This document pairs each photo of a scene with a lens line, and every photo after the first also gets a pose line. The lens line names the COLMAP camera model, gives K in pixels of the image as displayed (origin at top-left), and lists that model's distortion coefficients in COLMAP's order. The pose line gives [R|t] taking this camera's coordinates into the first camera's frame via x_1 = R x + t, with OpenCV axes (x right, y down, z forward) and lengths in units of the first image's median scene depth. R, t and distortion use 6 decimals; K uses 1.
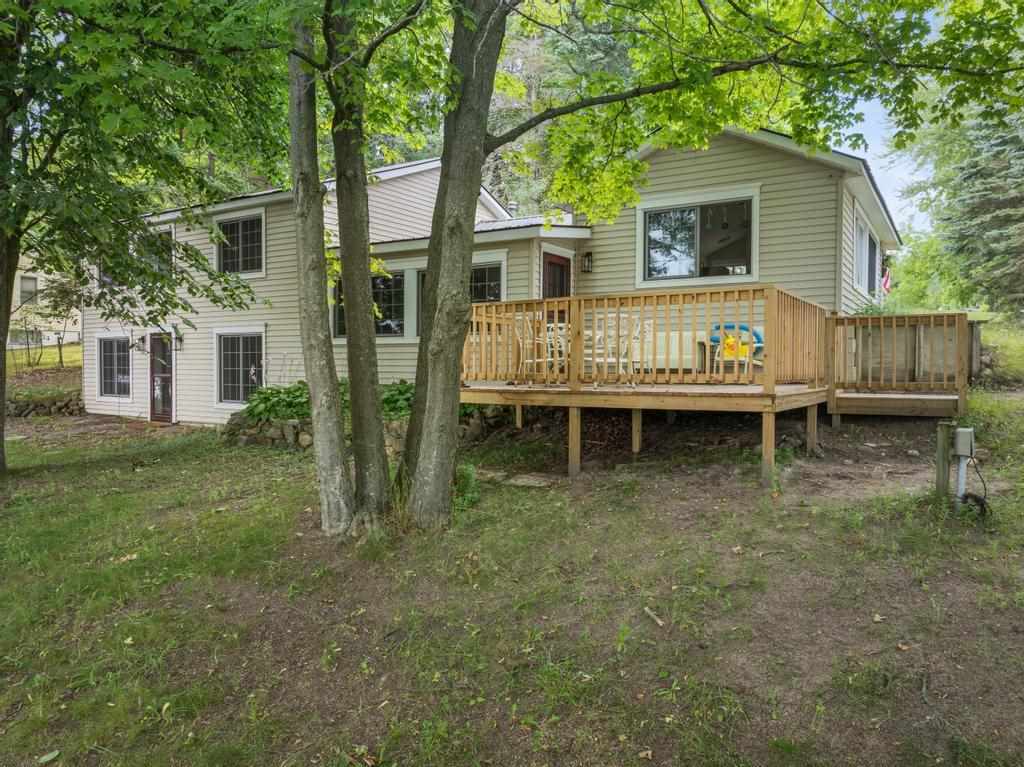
lens RADIAL K [[716.2, 0, 512.0], [0, 716.2, 383.5], [0, 0, 1]] dist [-0.001279, 0.000064]
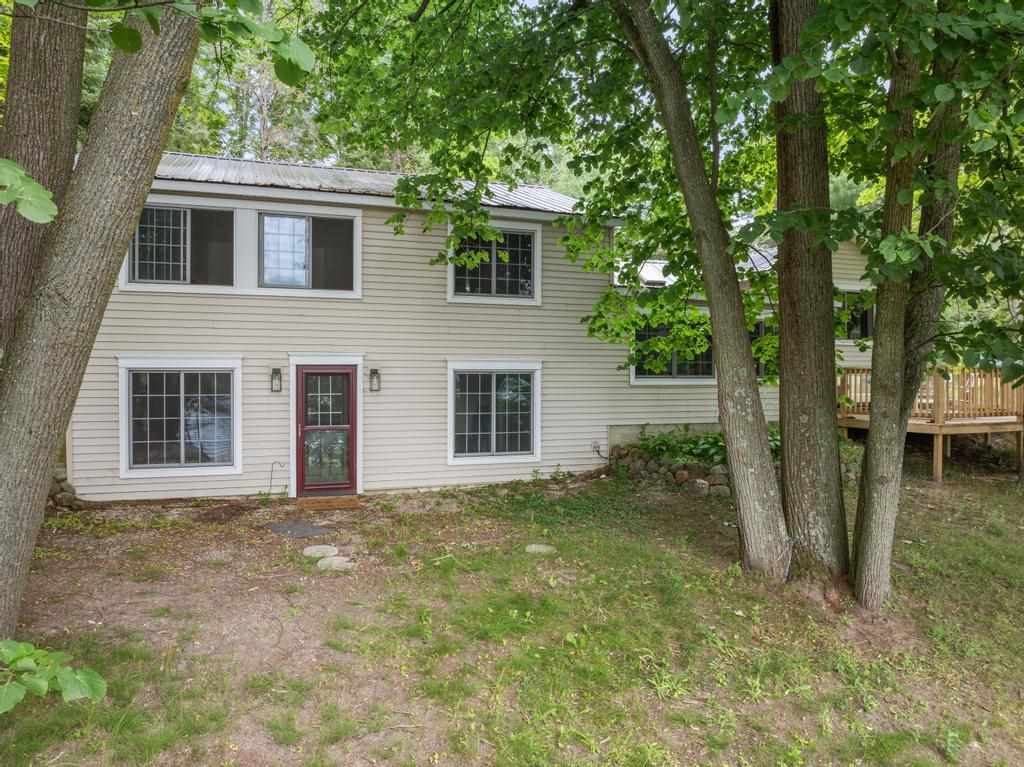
lens RADIAL K [[716.2, 0, 512.0], [0, 716.2, 383.5], [0, 0, 1]] dist [-0.001279, 0.000064]
pose [[0.623130, -0.006406, 0.782092, -0.934236], [0.025167, 0.999613, -0.011865, -0.041633], [-0.781713, 0.027076, 0.623050, 0.436181]]
